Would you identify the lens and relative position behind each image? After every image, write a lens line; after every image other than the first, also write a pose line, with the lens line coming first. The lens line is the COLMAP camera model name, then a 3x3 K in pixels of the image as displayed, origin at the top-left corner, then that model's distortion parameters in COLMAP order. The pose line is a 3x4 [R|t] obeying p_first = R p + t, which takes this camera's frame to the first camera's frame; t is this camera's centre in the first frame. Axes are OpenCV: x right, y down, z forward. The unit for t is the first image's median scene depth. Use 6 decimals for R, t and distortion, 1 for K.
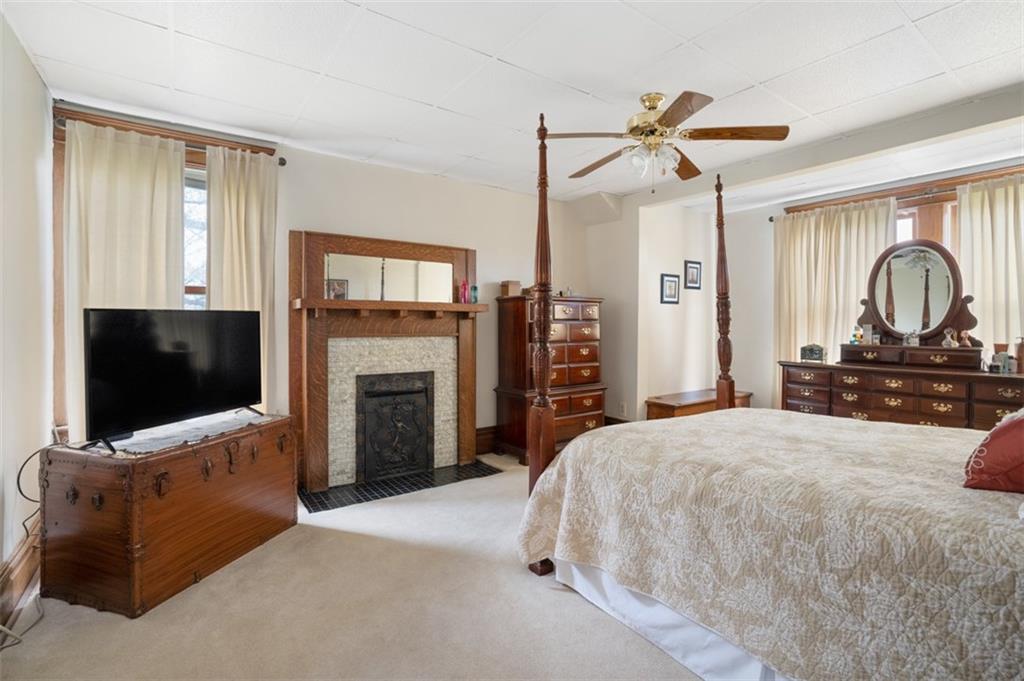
lens RADIAL K [[469.2, 0, 518.0], [0, 469.2, 330.3], [0, 0, 1]] dist [-0.024259, 0.000991]
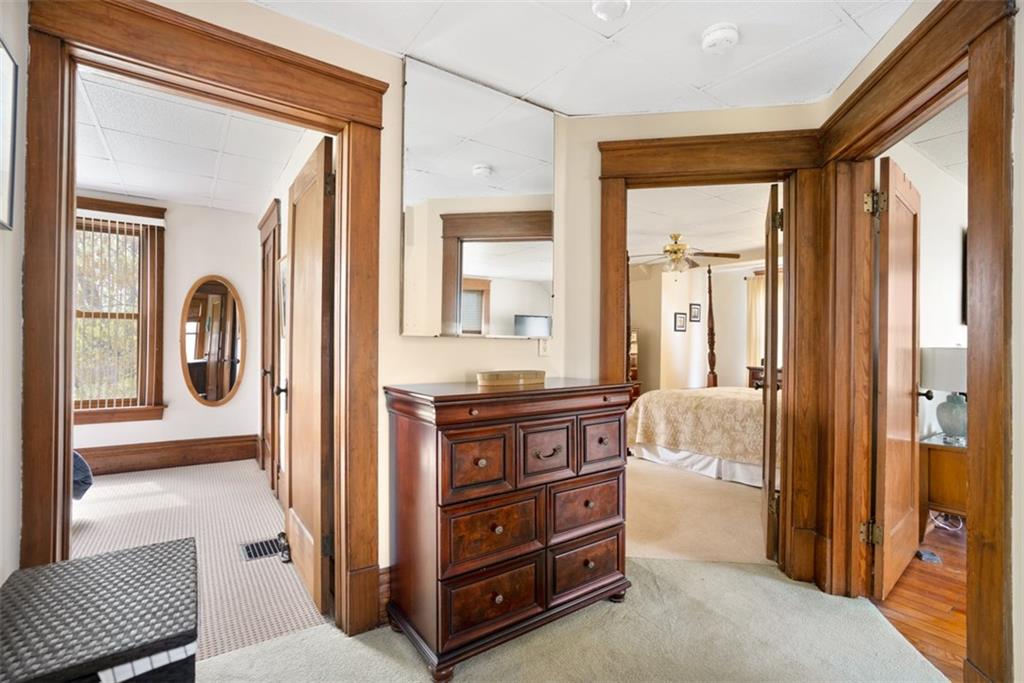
lens RADIAL K [[469.2, 0, 506.3], [0, 469.2, 348.4], [0, 0, 1]] dist [-0.024259, 0.000991]
pose [[0.999652, 0.004538, -0.025981, -0.482486], [-0.004592, 0.999987, -0.002025, 0.014450], [0.025972, 0.002144, 0.999660, -1.293448]]
